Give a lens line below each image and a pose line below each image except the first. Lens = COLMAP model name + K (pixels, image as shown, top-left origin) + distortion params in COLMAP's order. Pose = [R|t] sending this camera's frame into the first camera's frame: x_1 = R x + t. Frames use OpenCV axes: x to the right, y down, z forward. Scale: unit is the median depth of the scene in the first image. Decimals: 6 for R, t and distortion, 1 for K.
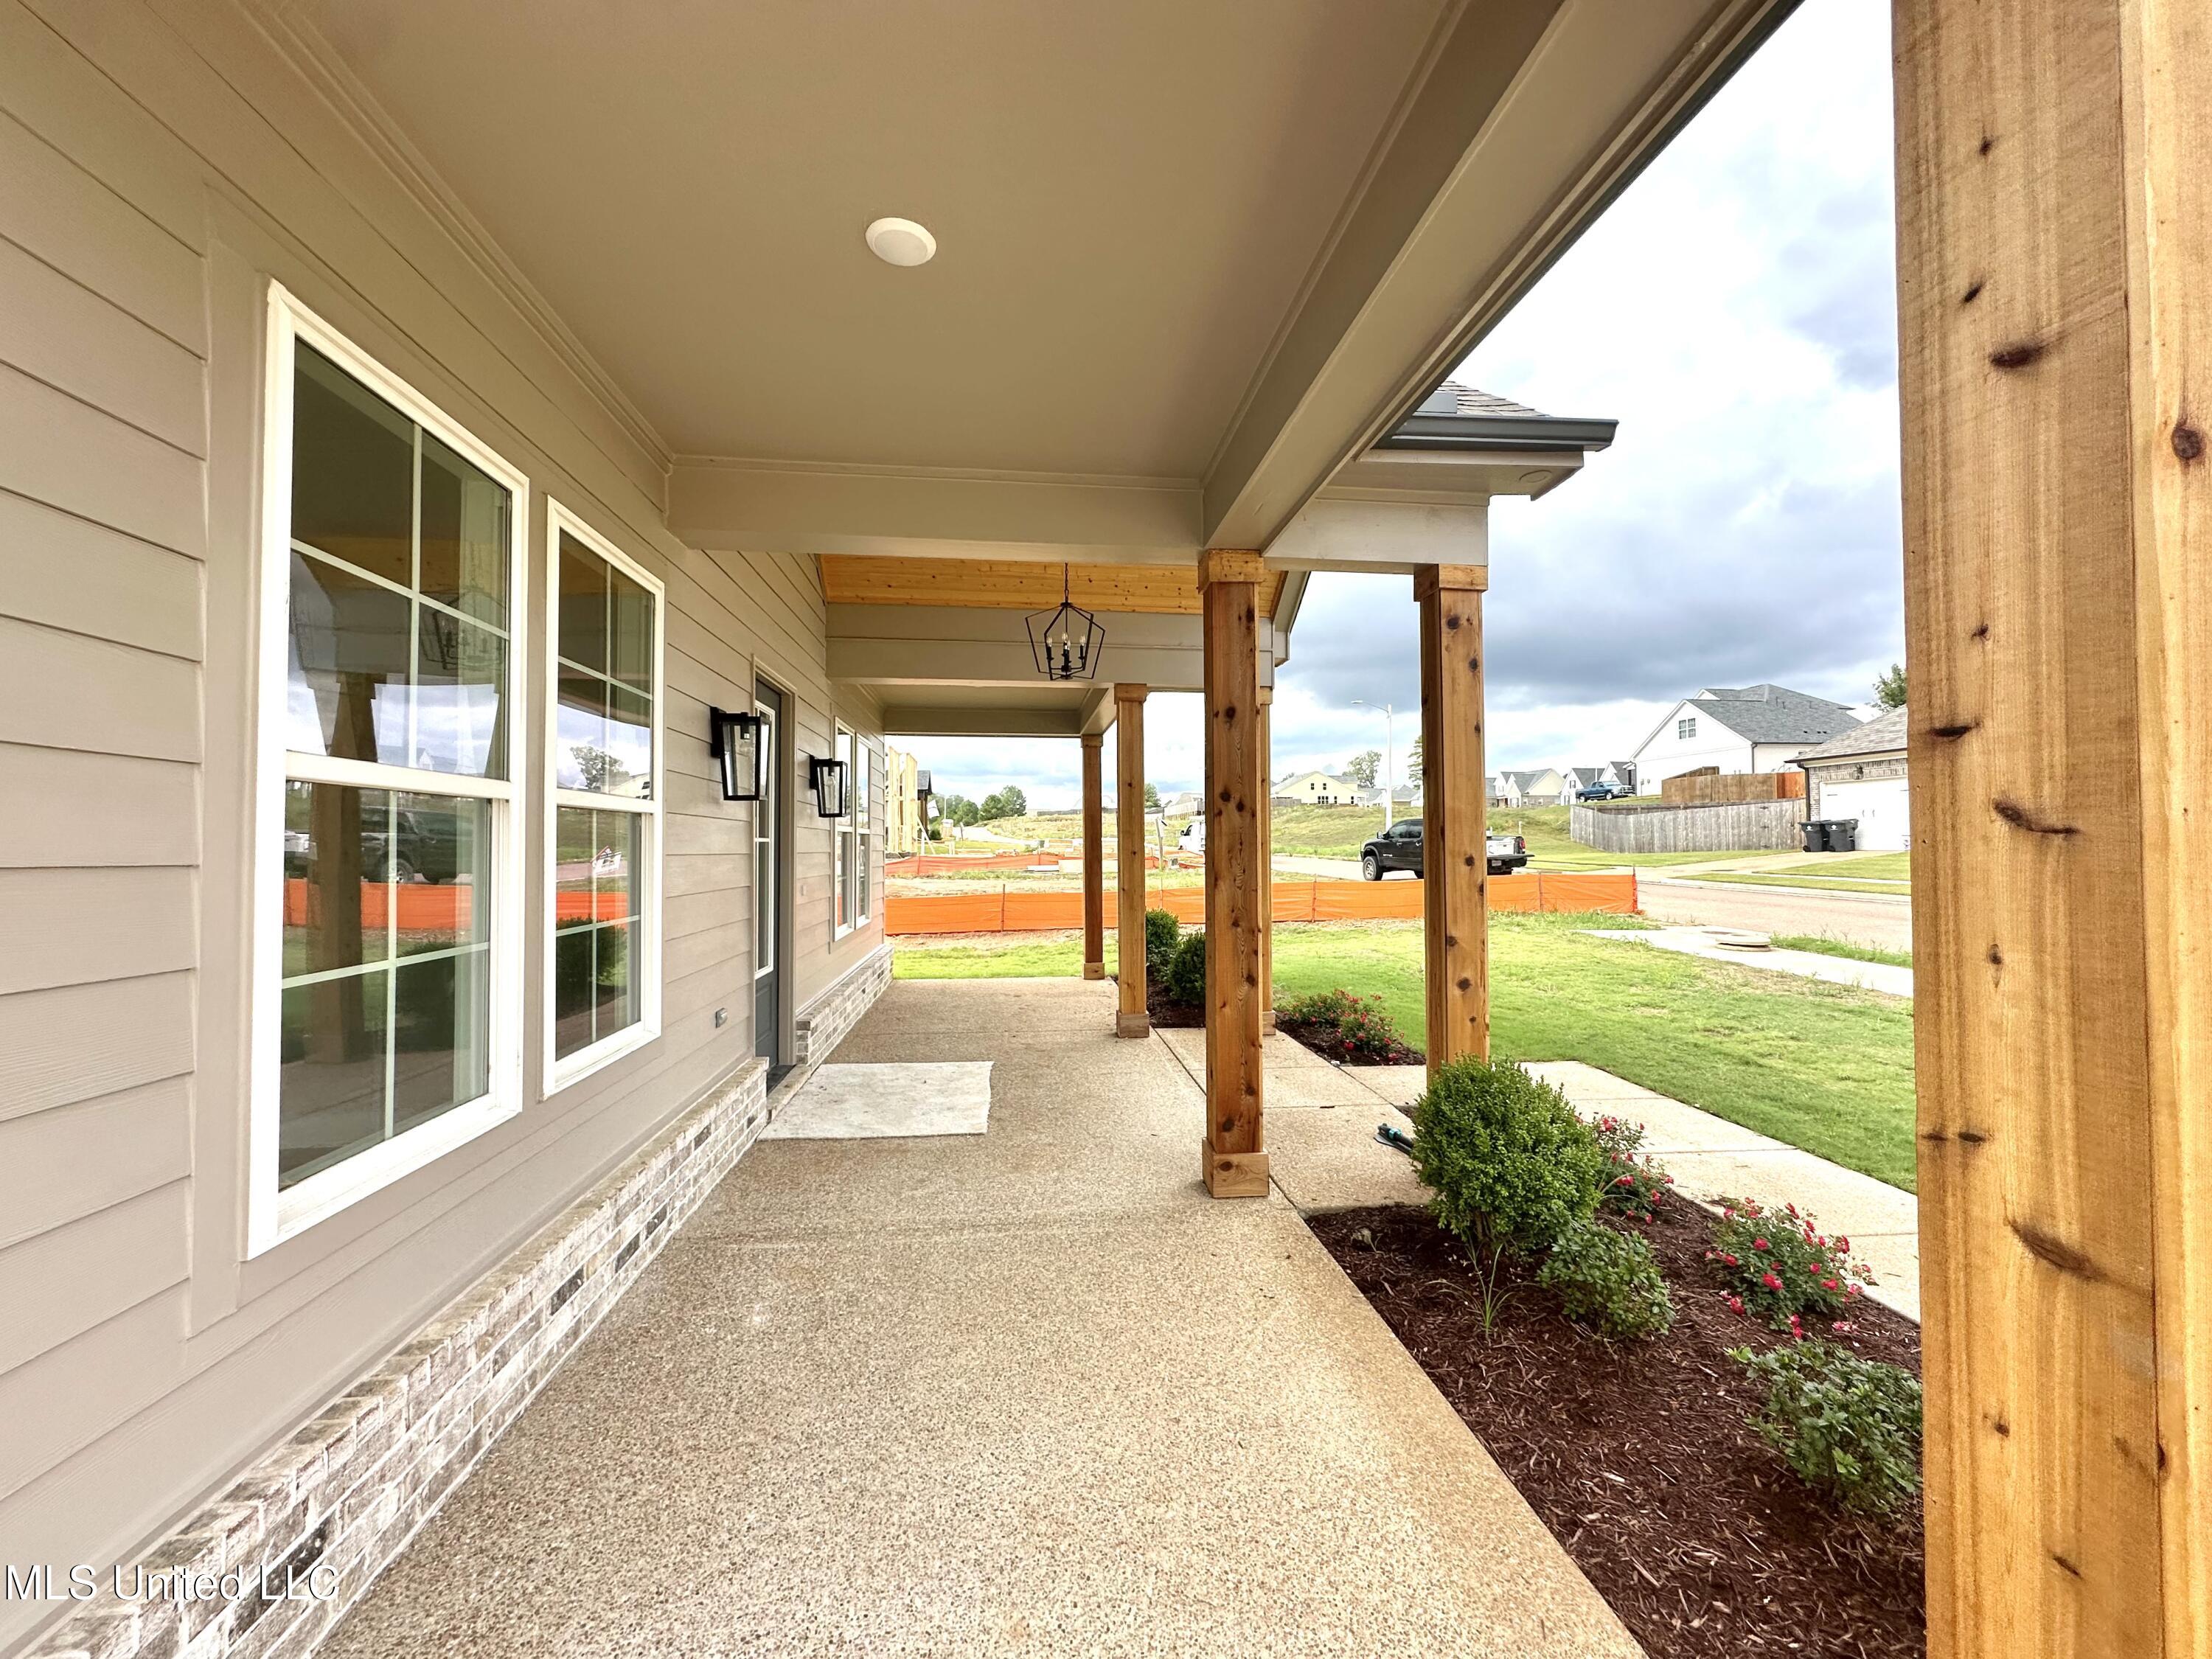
lens RADIAL K [[881.5, 0, 1106.2], [0, 881.5, 829.1], [0, 0, 1]] dist [-0.001516, 0.000254]
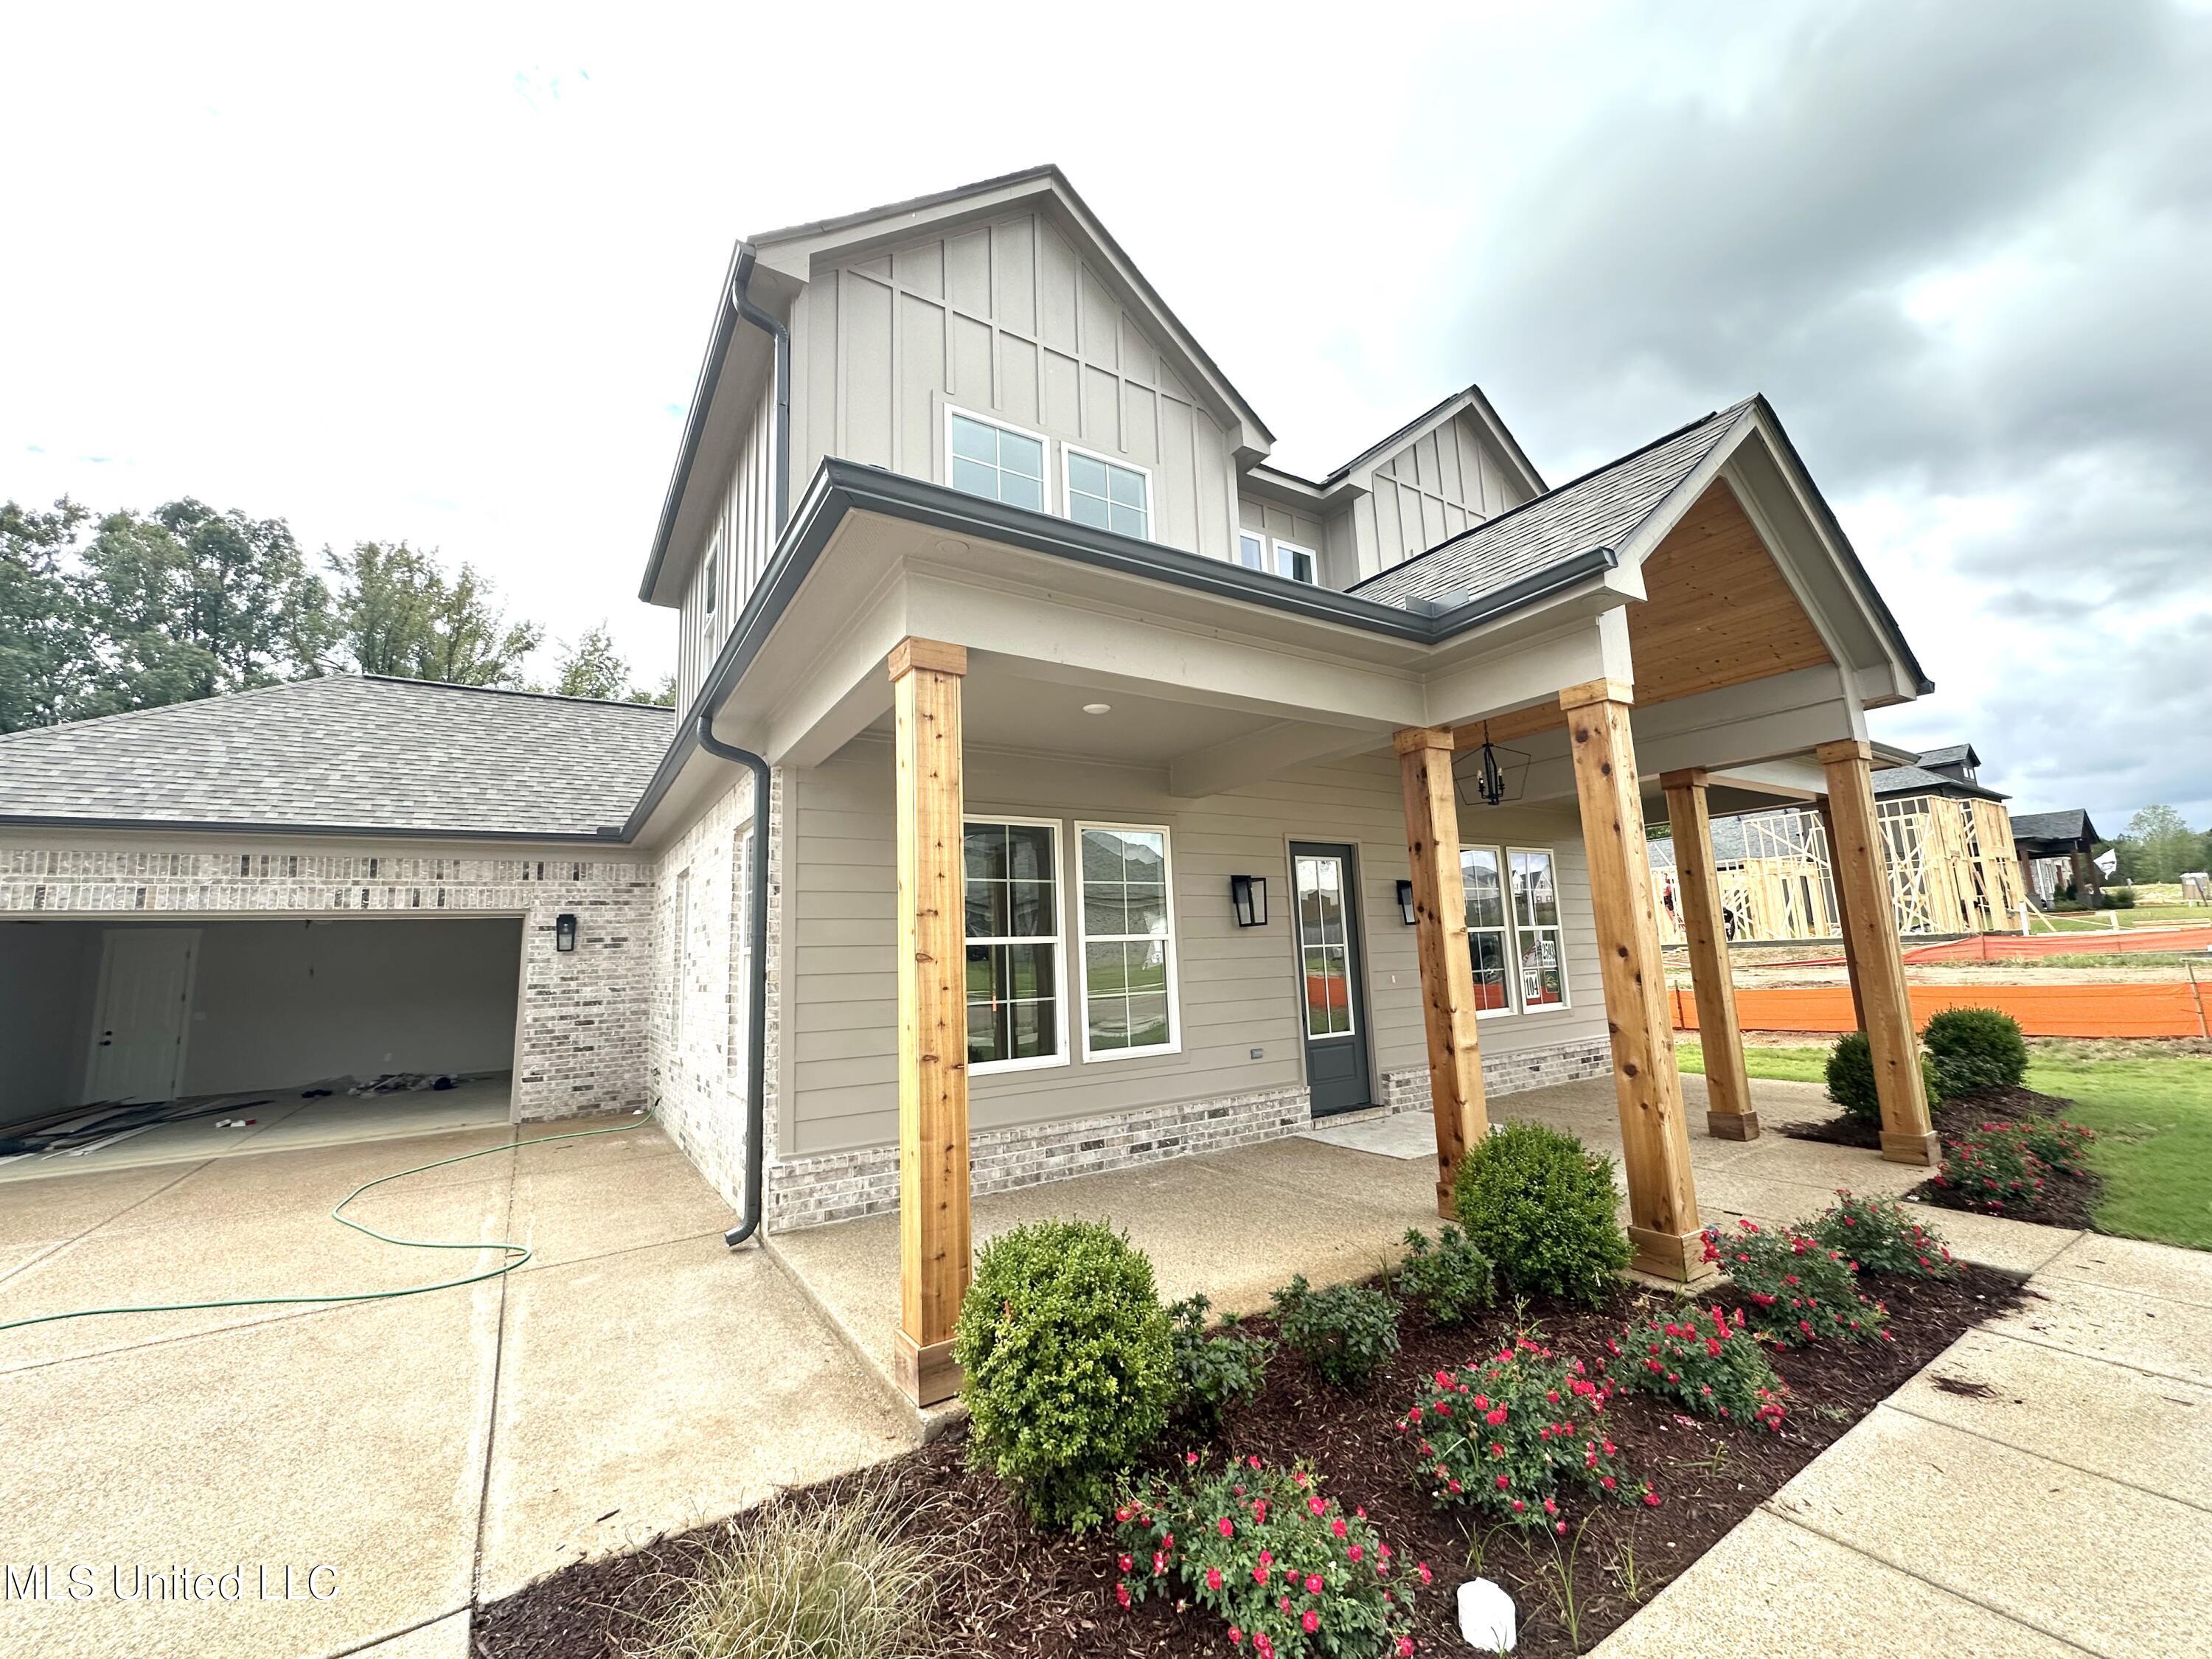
lens RADIAL K [[881.5, 0, 1106.2], [0, 881.5, 829.1], [0, 0, 1]] dist [-0.001516, 0.000254]
pose [[0.438279, -0.148228, -0.886532, 1.133521], [0.055619, 0.988891, -0.137845, 0.001469], [0.897116, 0.011106, 0.441655, -0.029505]]
